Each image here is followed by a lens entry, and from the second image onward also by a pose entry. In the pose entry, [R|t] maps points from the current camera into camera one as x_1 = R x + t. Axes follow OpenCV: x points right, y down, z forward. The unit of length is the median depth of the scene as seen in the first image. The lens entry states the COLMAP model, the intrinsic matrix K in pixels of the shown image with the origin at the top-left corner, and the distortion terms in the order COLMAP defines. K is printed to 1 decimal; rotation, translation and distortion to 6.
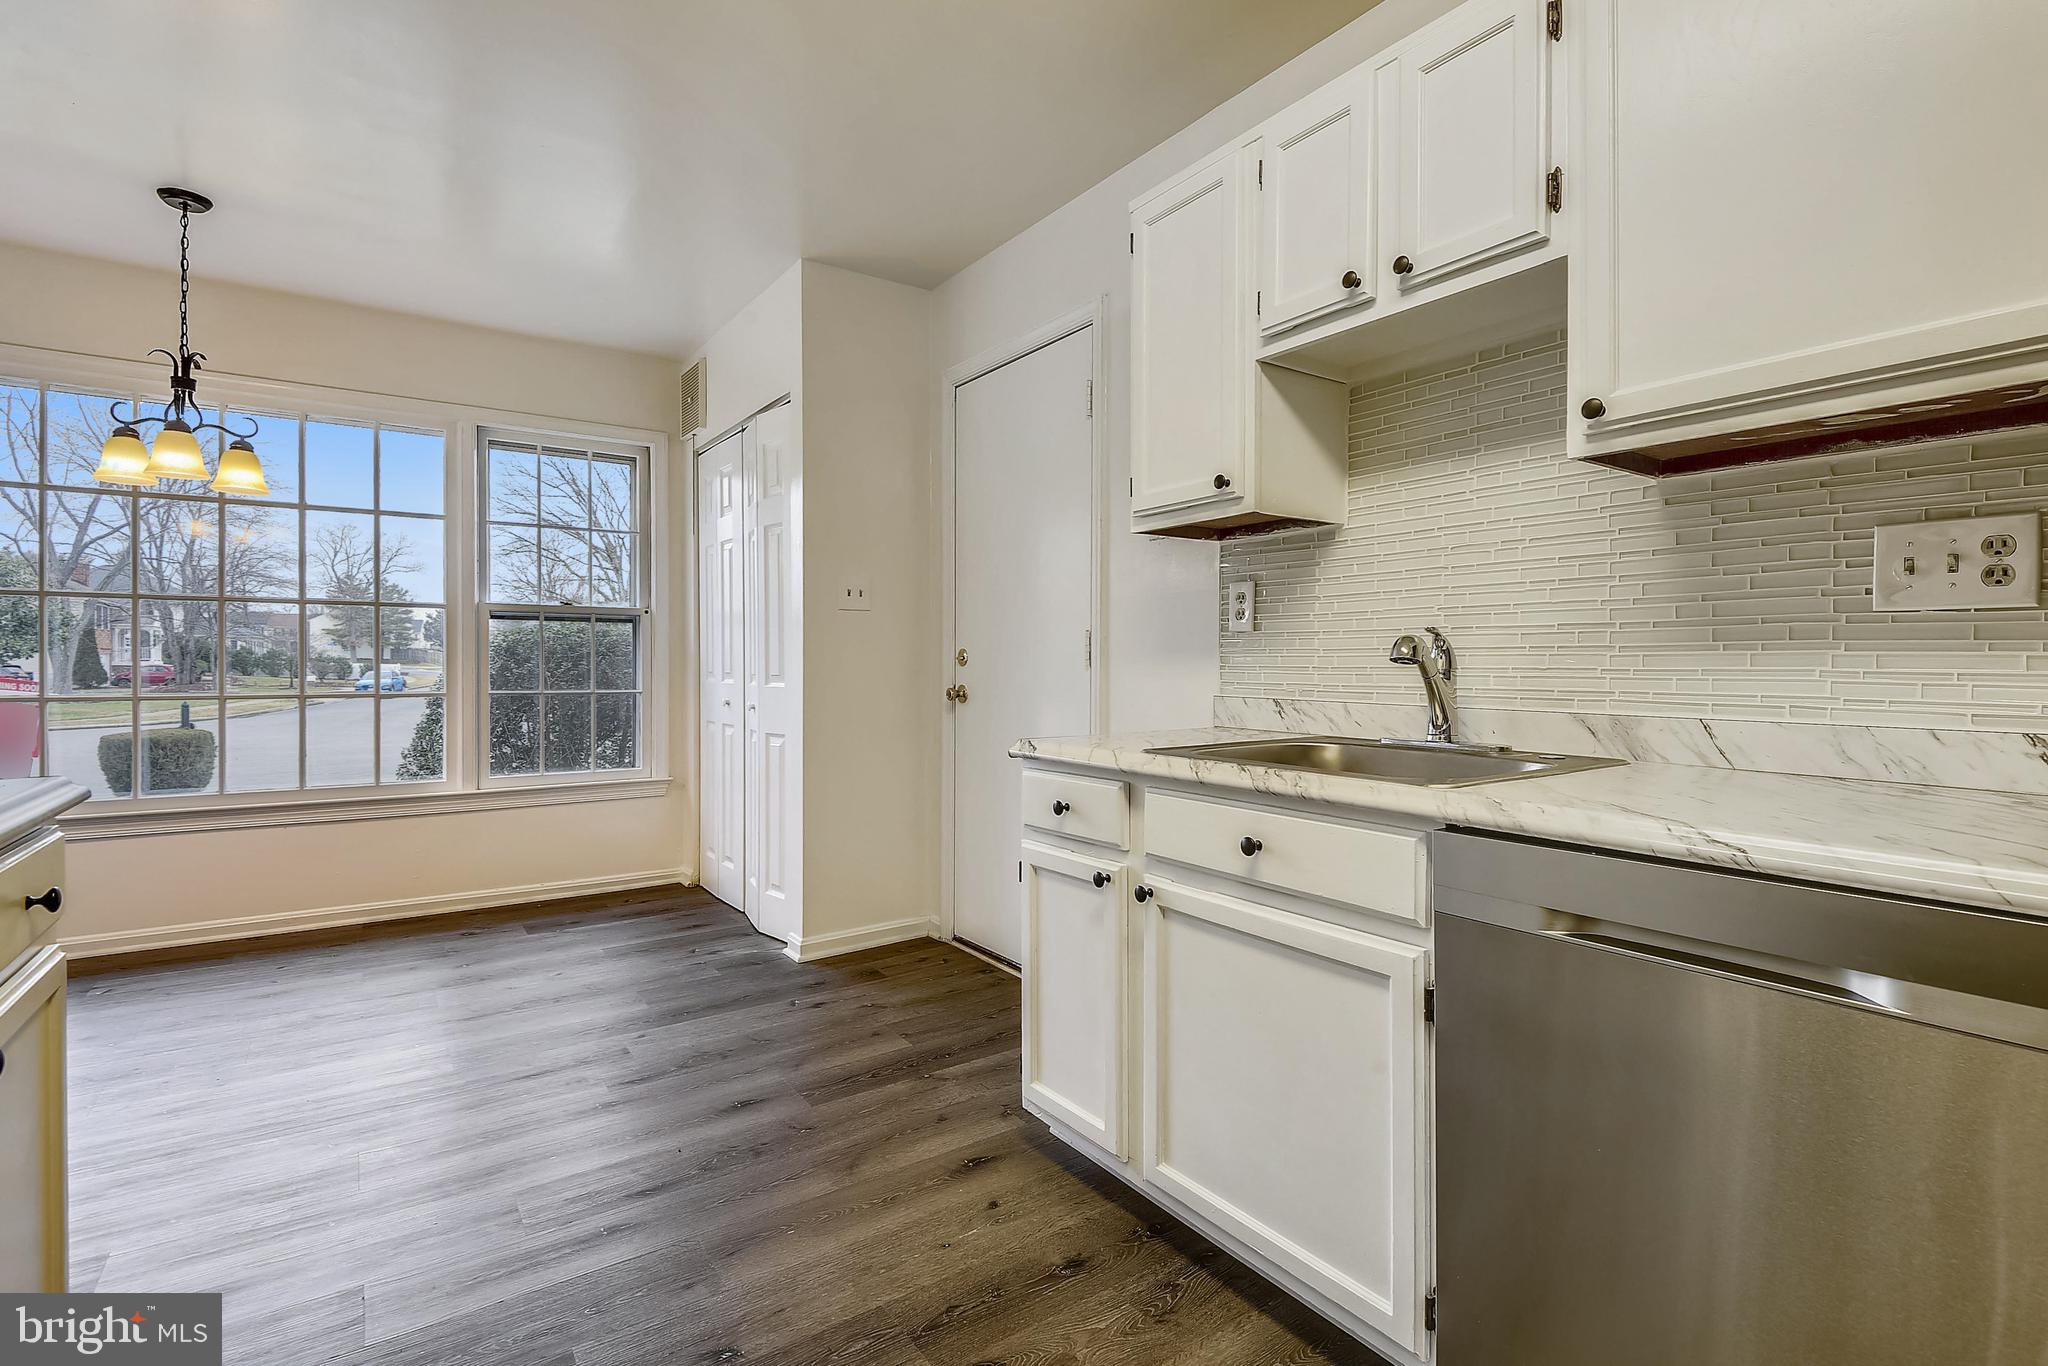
lens RADIAL K [[957.4, 0, 1032.9], [0, 957.4, 666.7], [0, 0, 1]] dist [0.026591, -0.017324]
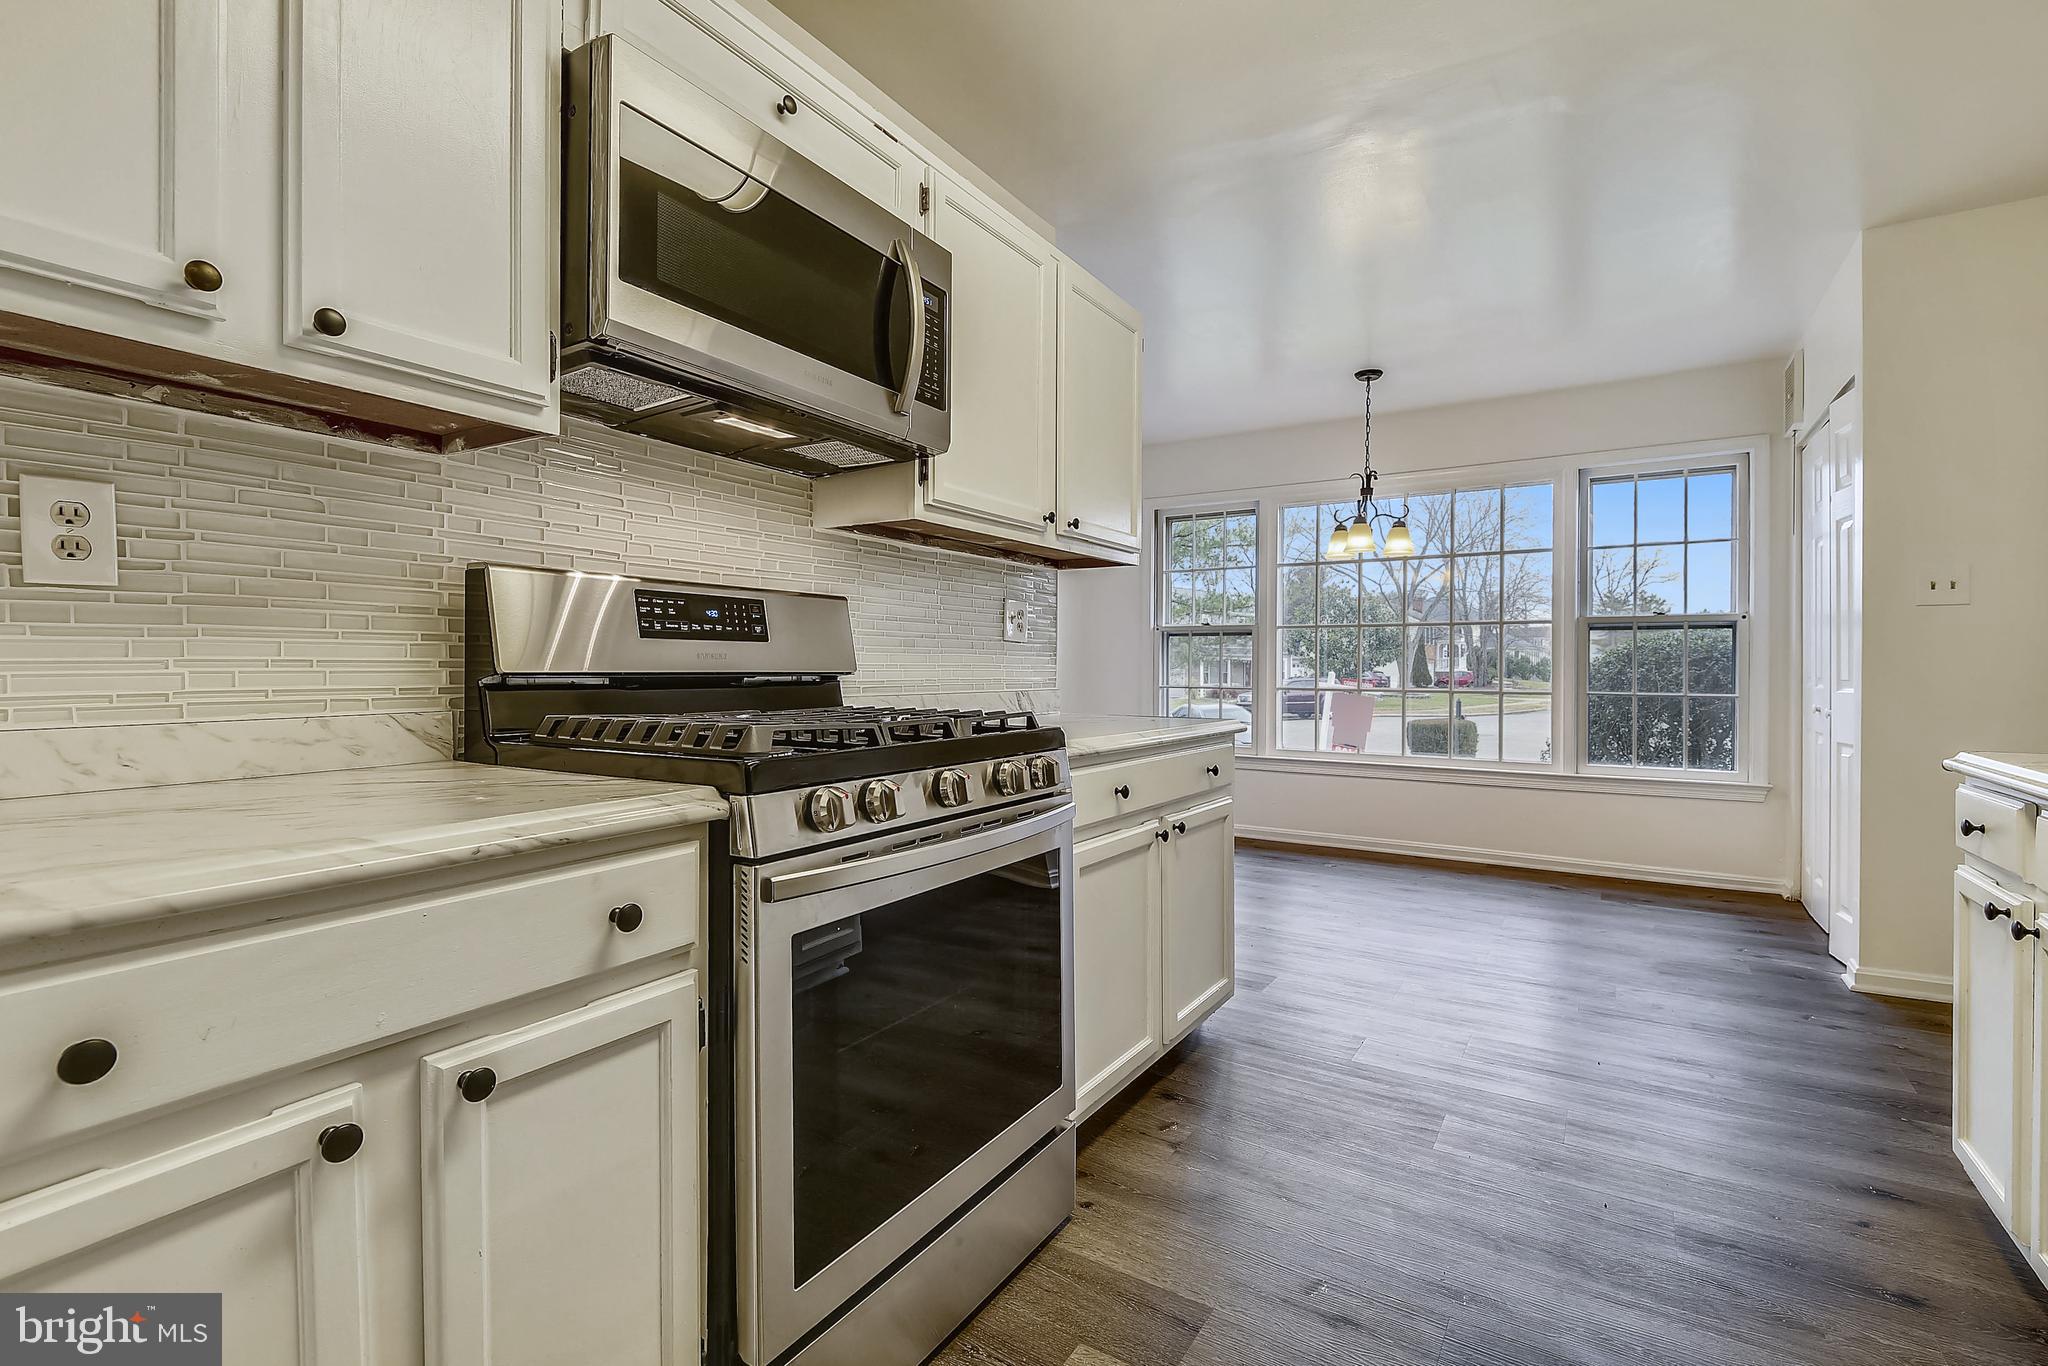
lens RADIAL K [[915.3, 0, 1029.9], [0, 915.3, 677.1], [0, 0, 1]] dist [-0.001110, -0.000302]
pose [[0.376863, 0.007758, -0.926236, 0.248553], [-0.004041, 0.999969, 0.006731, 0.002803], [0.926260, 0.001206, 0.376883, -0.062591]]
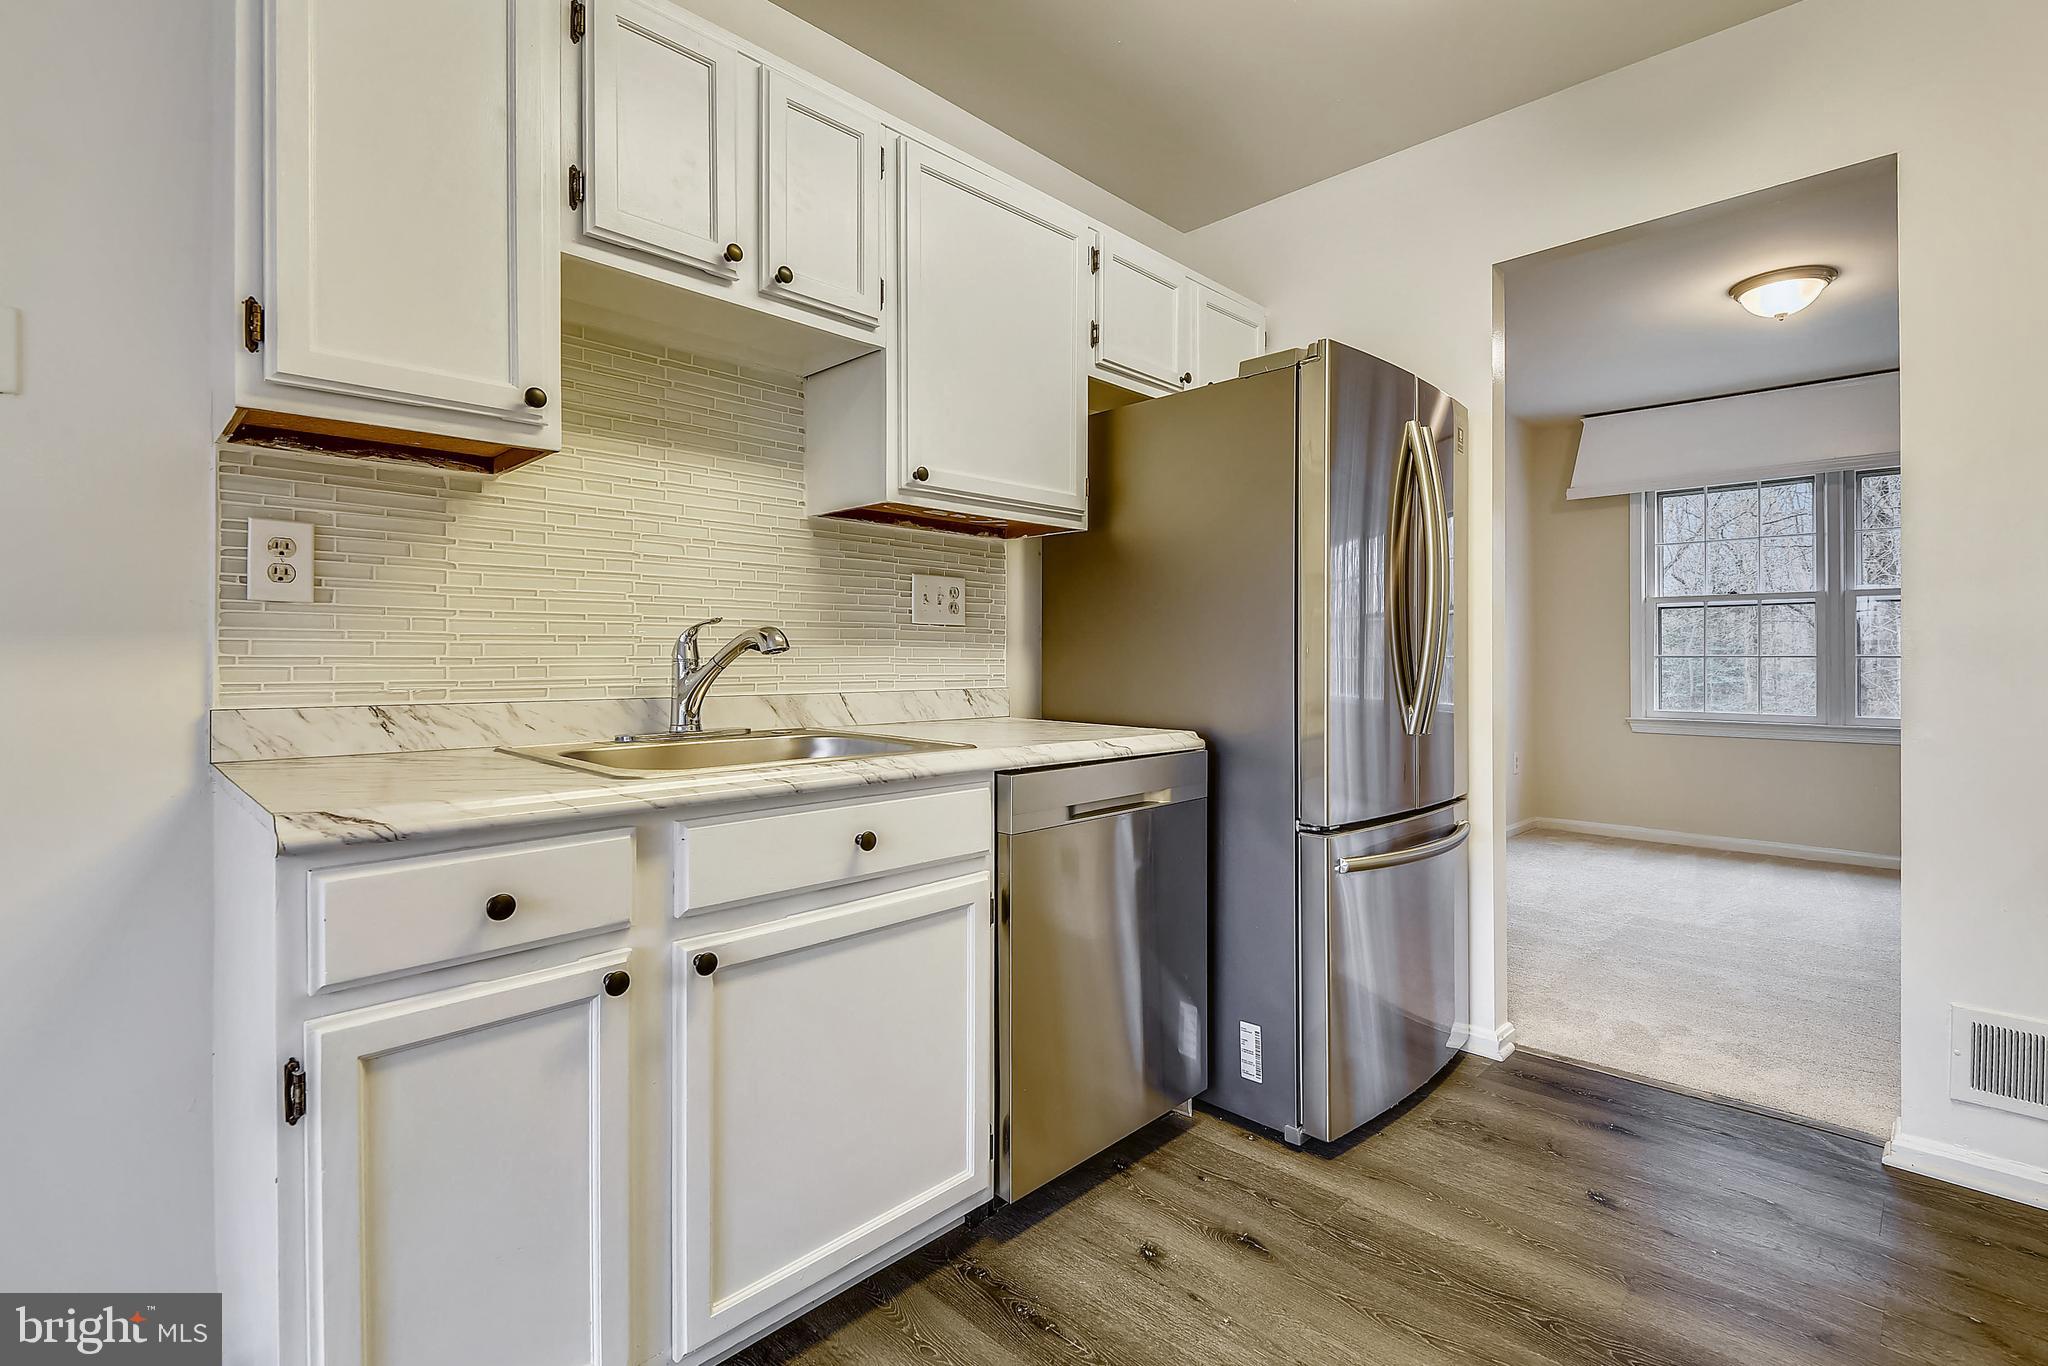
lens RADIAL K [[915.3, 0, 1029.9], [0, 915.3, 677.1], [0, 0, 1]] dist [-0.001110, -0.000302]
pose [[-0.178969, -0.028322, 0.983447, -0.288694], [0.000024, 0.999585, 0.028791, -0.003091], [-0.983855, 0.005176, -0.178895, 0.405420]]
